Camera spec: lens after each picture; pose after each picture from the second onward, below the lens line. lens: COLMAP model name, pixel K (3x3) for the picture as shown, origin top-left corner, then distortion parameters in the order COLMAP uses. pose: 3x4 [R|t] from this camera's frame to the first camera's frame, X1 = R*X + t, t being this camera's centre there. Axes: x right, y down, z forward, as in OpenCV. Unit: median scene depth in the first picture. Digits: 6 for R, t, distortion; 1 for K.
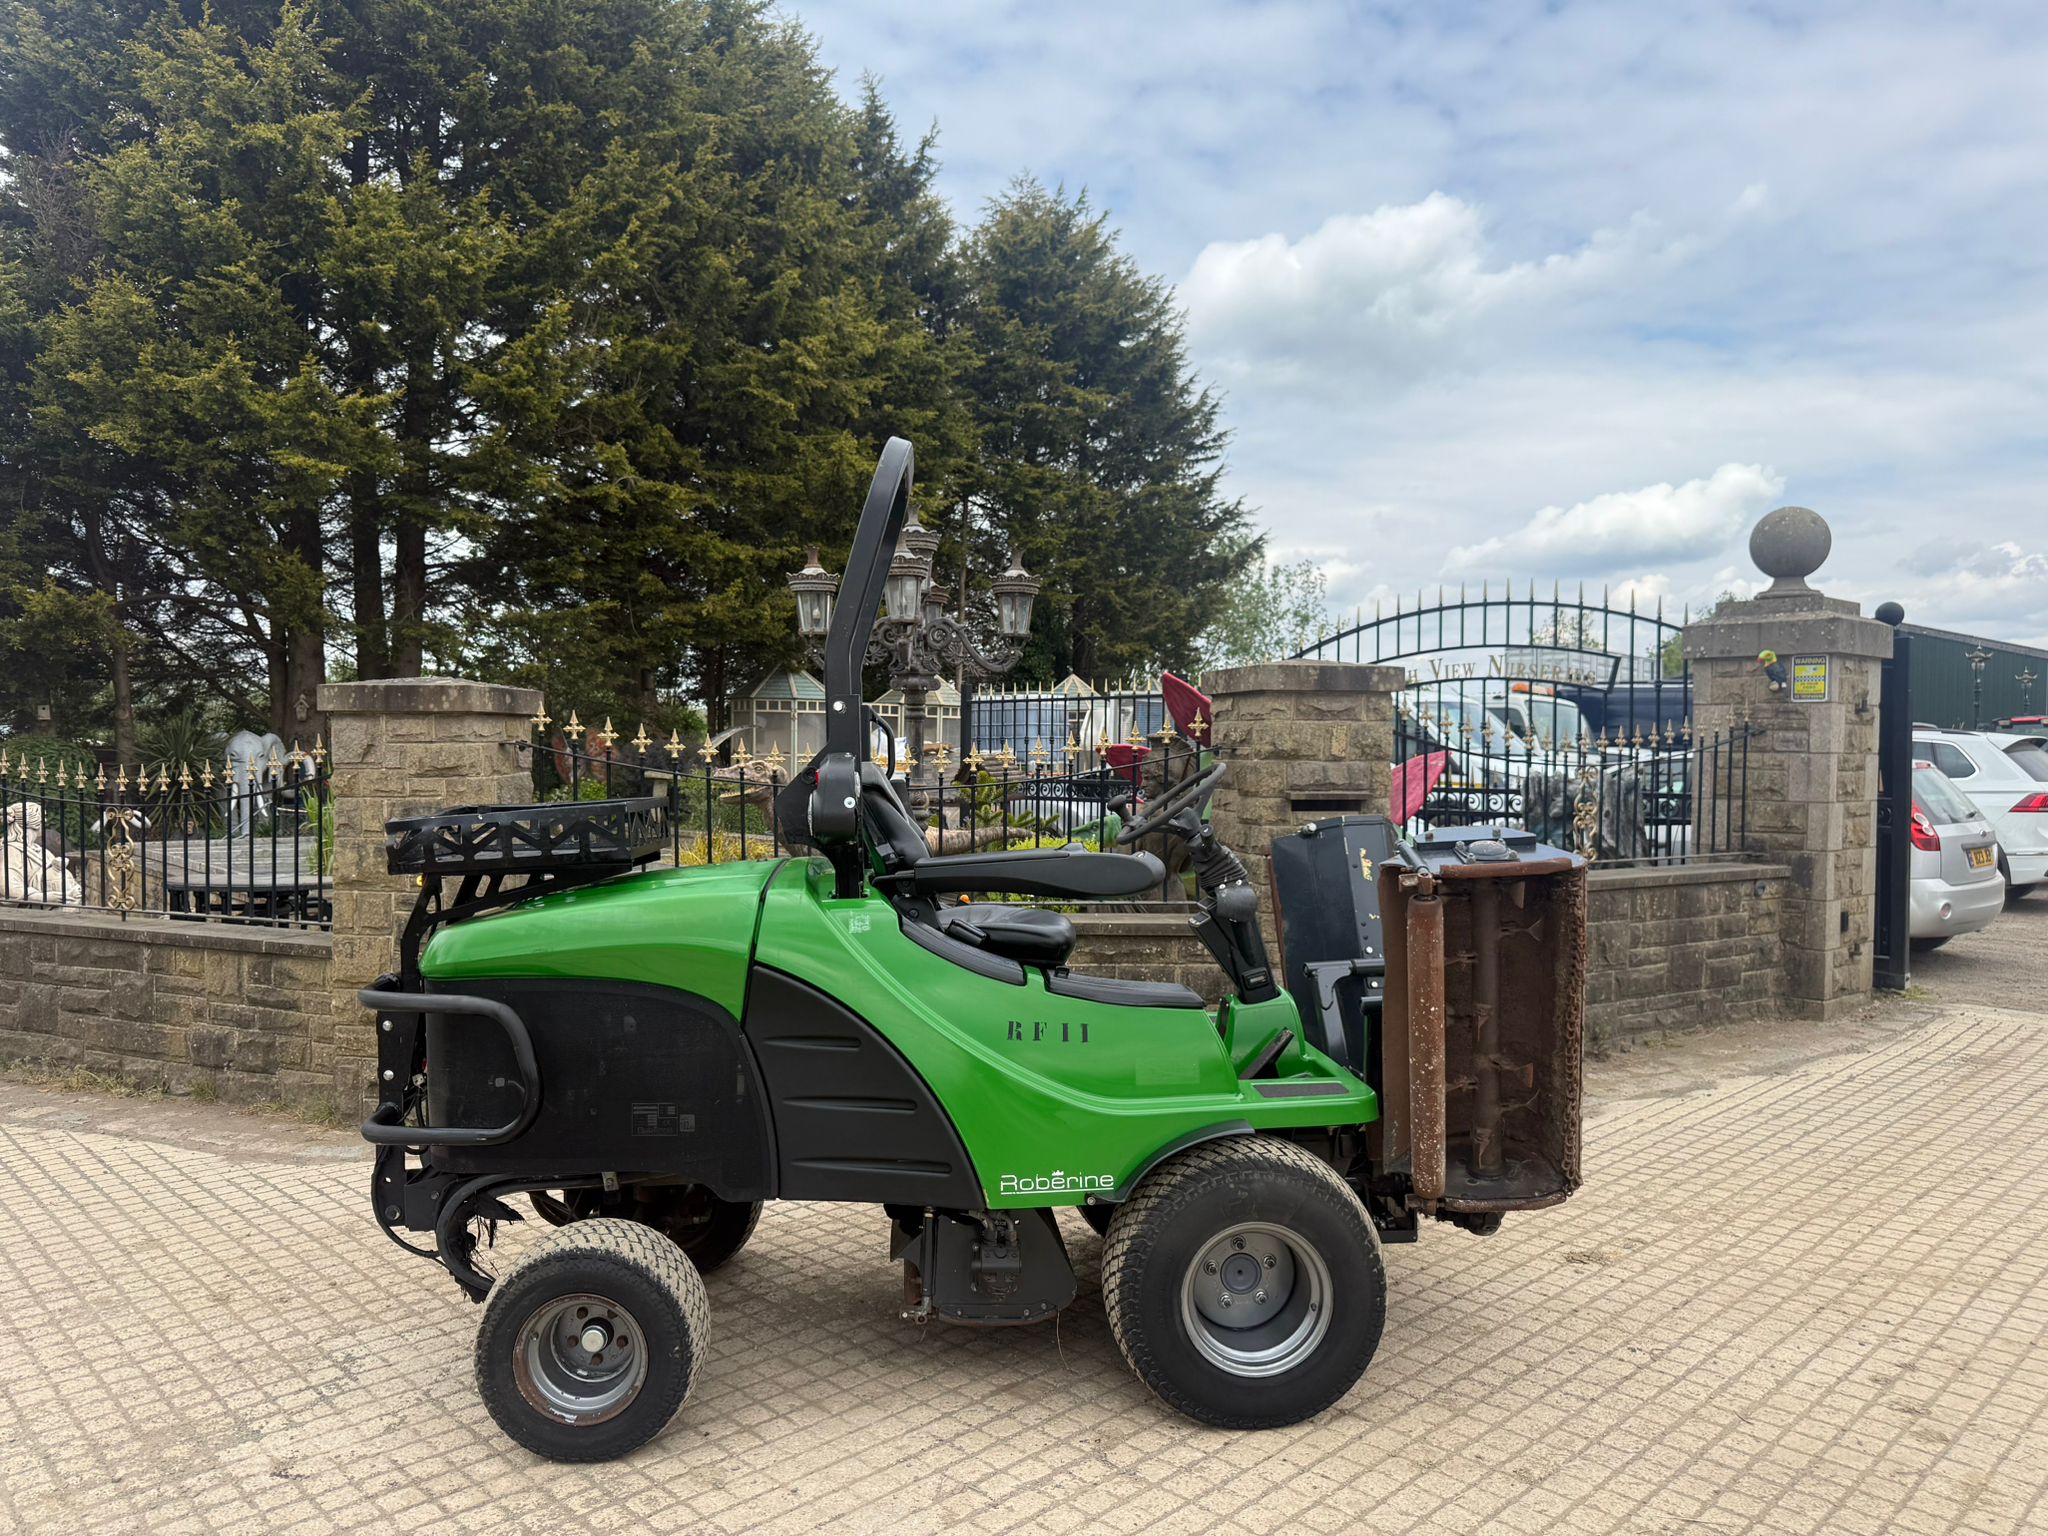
lens RADIAL K [[1460.8, 0, 1024.0], [0, 1460.8, 768.0], [0, 0, 1]] dist [0.049271, -0.044111]
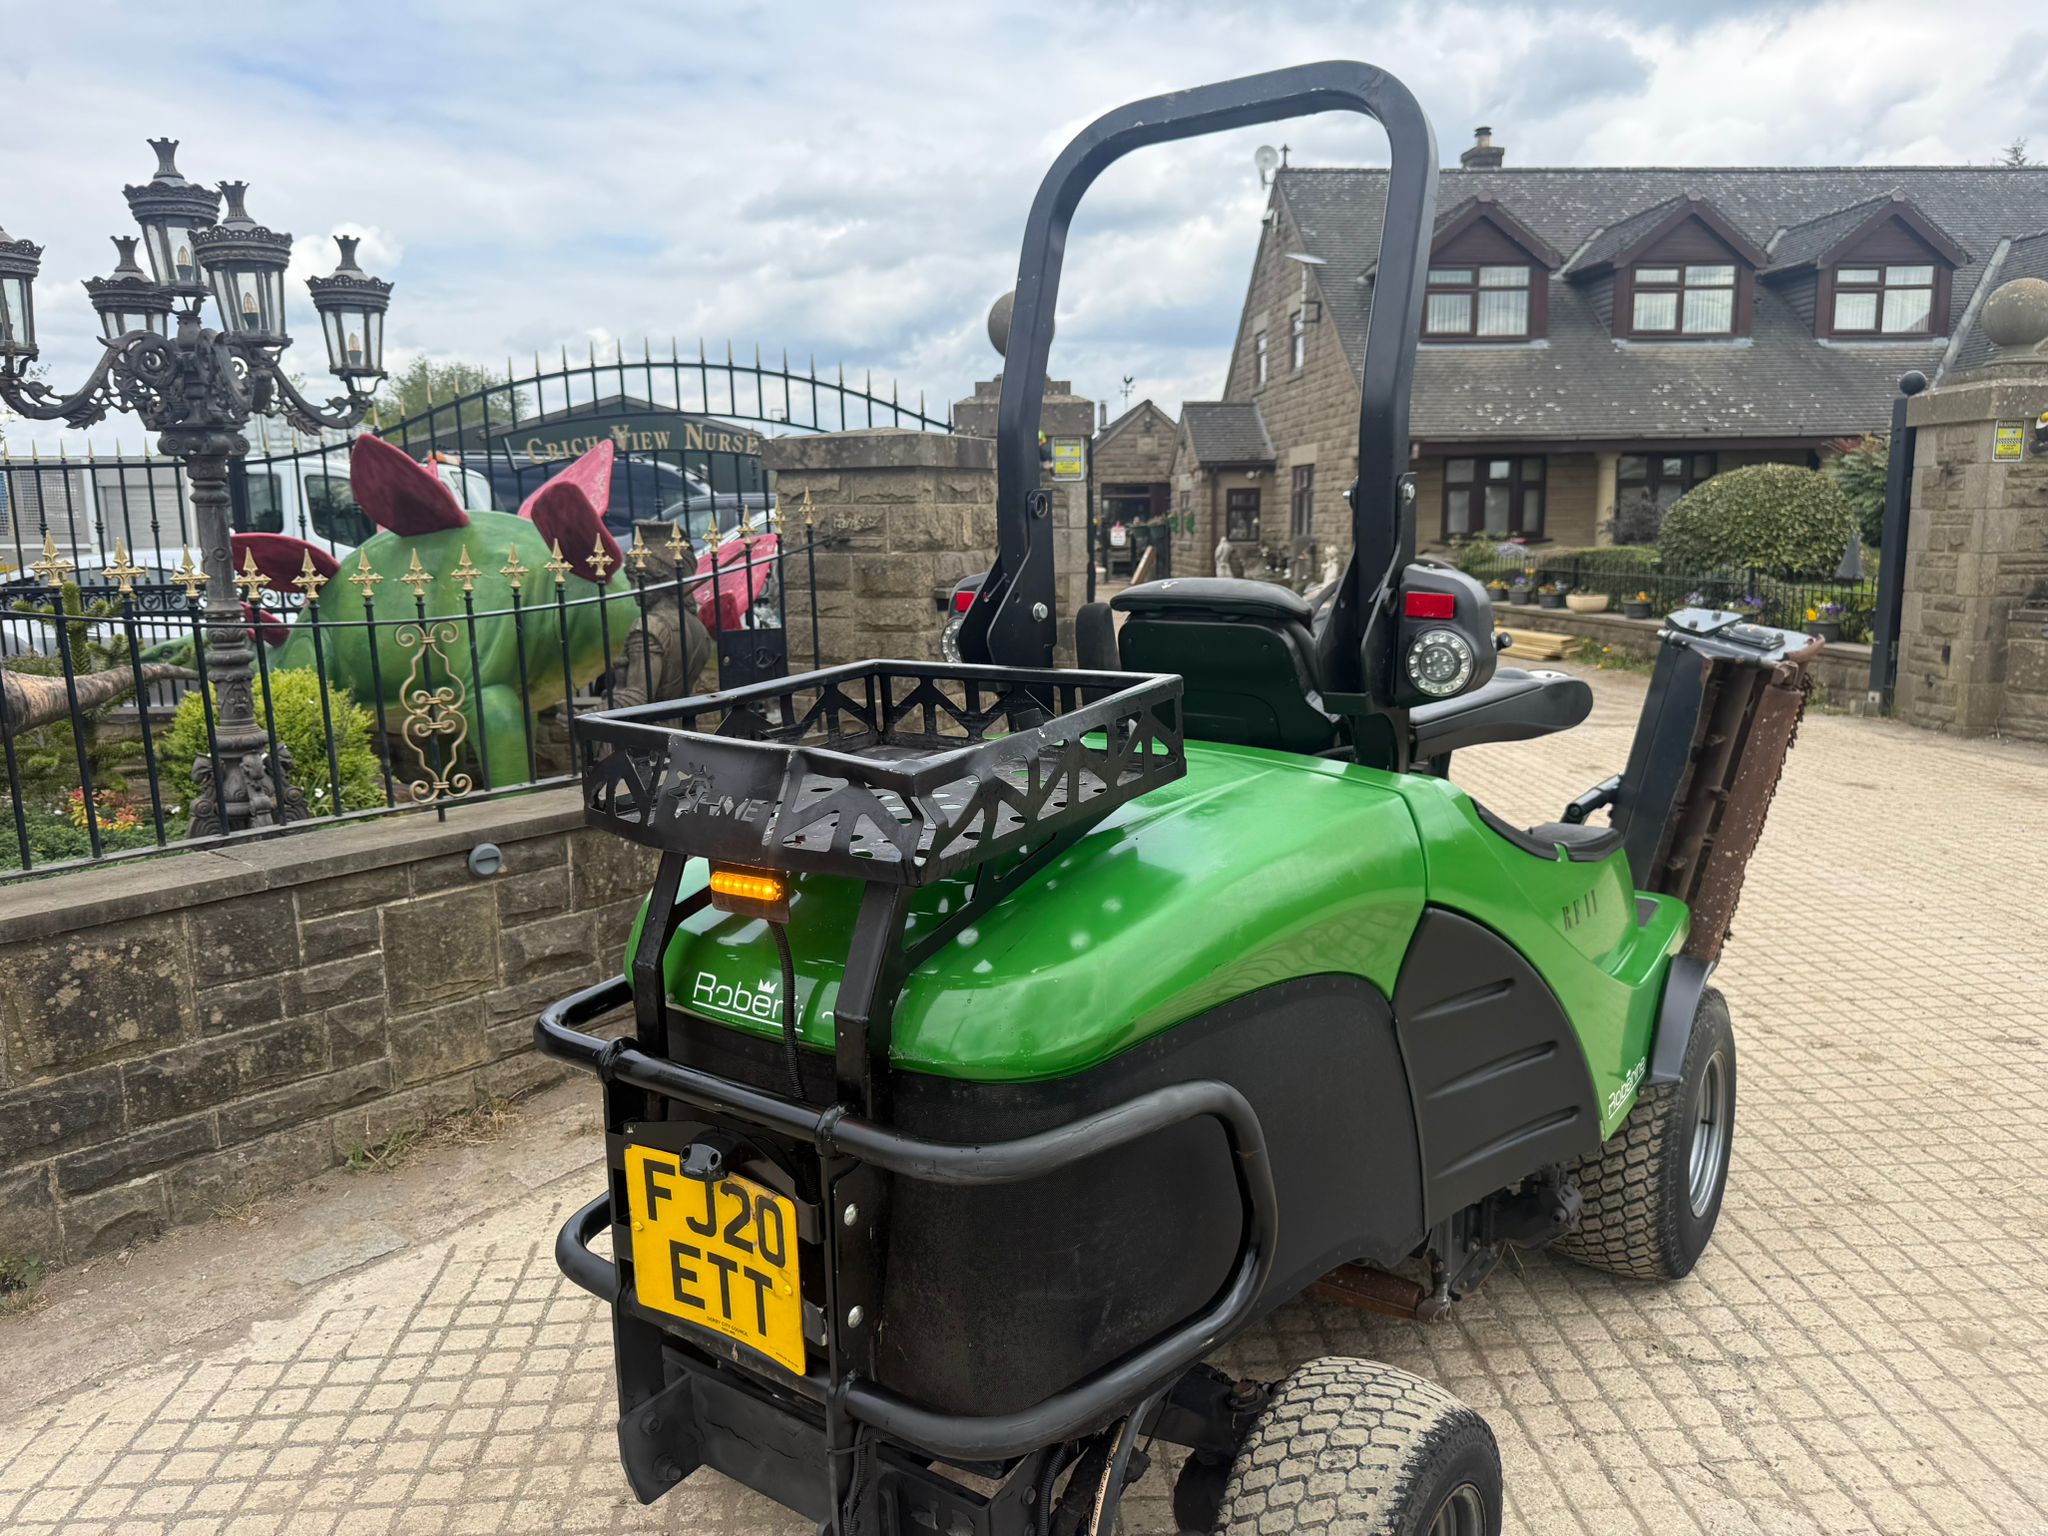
lens RADIAL K [[1462.7, 0, 1045.7], [0, 1462.7, 764.1], [0, 0, 1]] dist [0.061914, -0.074219]
pose [[0.647676, -0.145586, 0.747877, -0.311202], [0.033378, 0.986054, 0.163045, -0.014158], [-0.761184, -0.080638, 0.643503, 0.294768]]
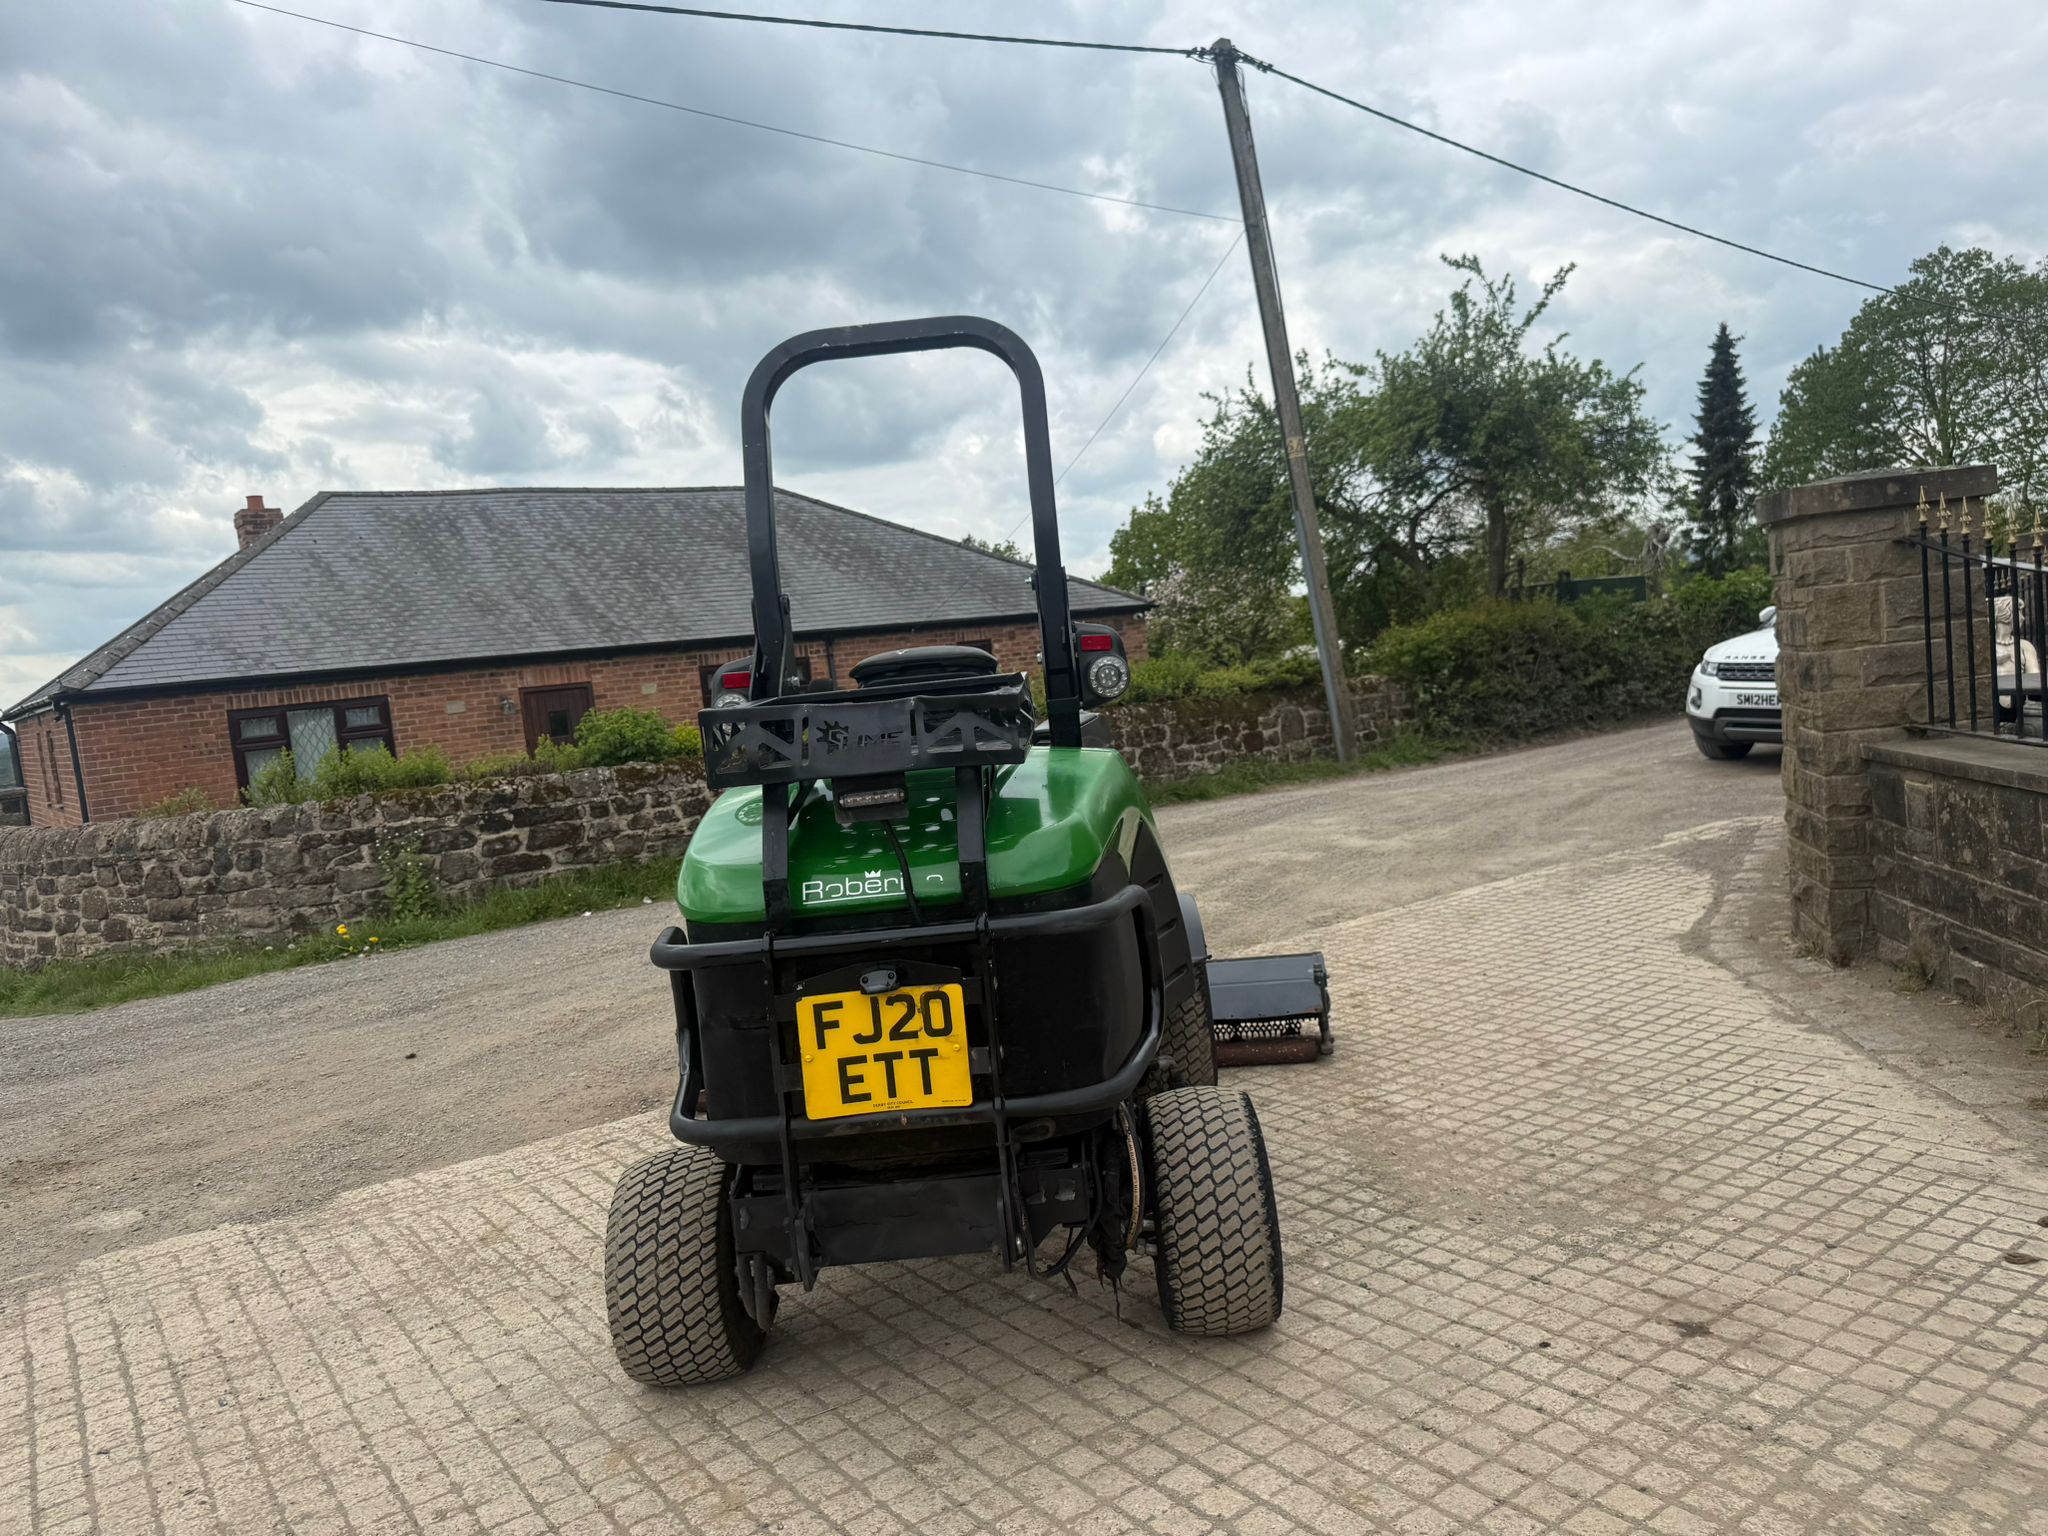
lens RADIAL K [[1464.6, 0, 1024.0], [0, 1464.6, 768.0], [0, 0, 1]] dist [0.065701, -0.090032]
pose [[-0.149926, 0.089180, -0.984667, 0.437383], [0.084854, 0.993410, 0.077052, 0.004135], [0.985049, -0.072001, -0.156505, 0.465009]]
